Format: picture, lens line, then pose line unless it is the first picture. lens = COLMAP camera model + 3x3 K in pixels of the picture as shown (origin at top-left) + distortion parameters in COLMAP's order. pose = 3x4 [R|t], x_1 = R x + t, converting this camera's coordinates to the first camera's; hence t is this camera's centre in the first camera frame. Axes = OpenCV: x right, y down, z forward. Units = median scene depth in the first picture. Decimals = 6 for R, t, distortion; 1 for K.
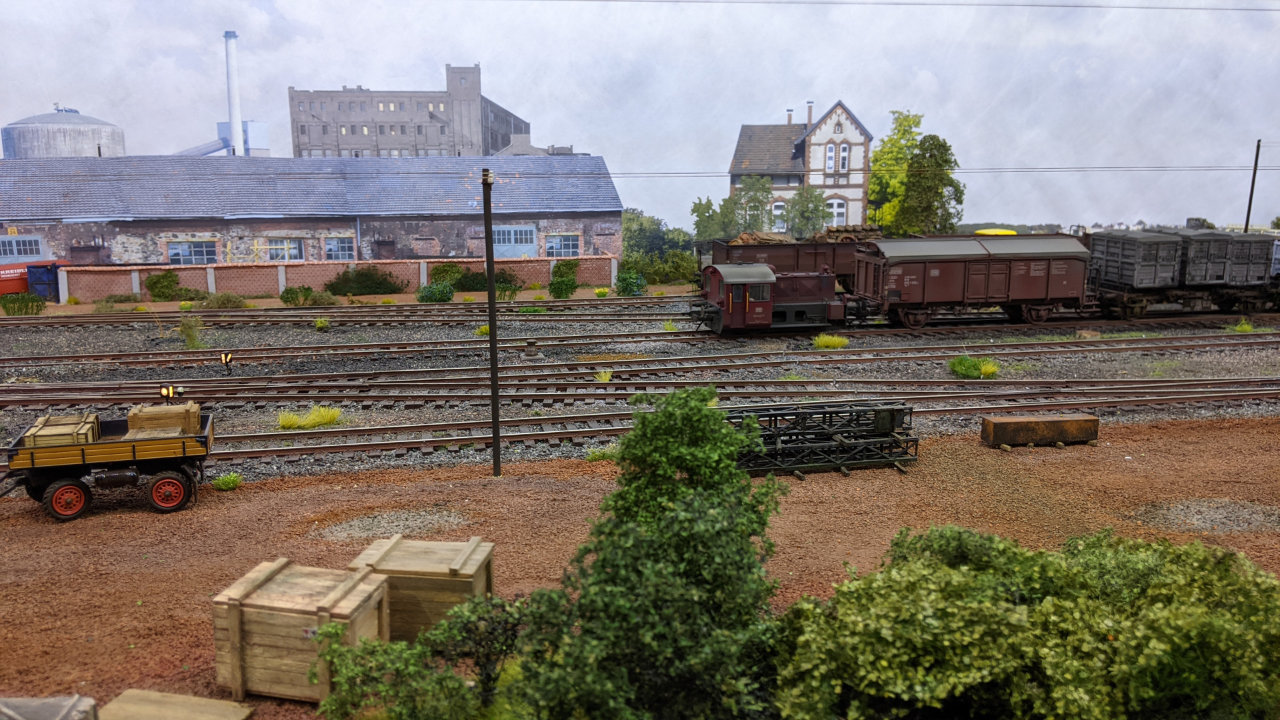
lens RADIAL K [[980.3, 0, 637.0], [0, 980.3, 368.2], [0, 0, 1]] dist [-0.031142, -0.020703]
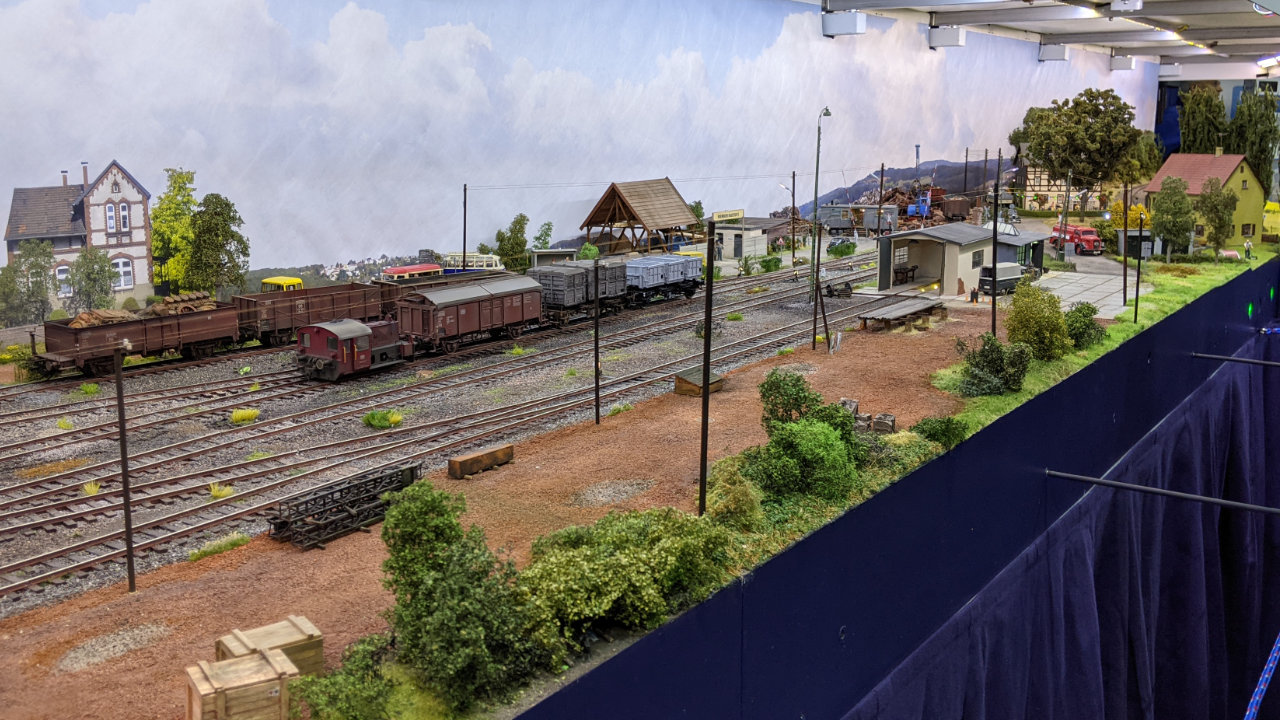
lens RADIAL K [[980.3, 0, 639.2], [0, 980.3, 357.1], [0, 0, 1]] dist [-0.031142, -0.020703]
pose [[0.718912, -0.119458, 0.684759, -0.102943], [0.142199, 0.989563, 0.023340, -0.023017], [-0.680401, 0.080592, 0.728395, -0.059911]]
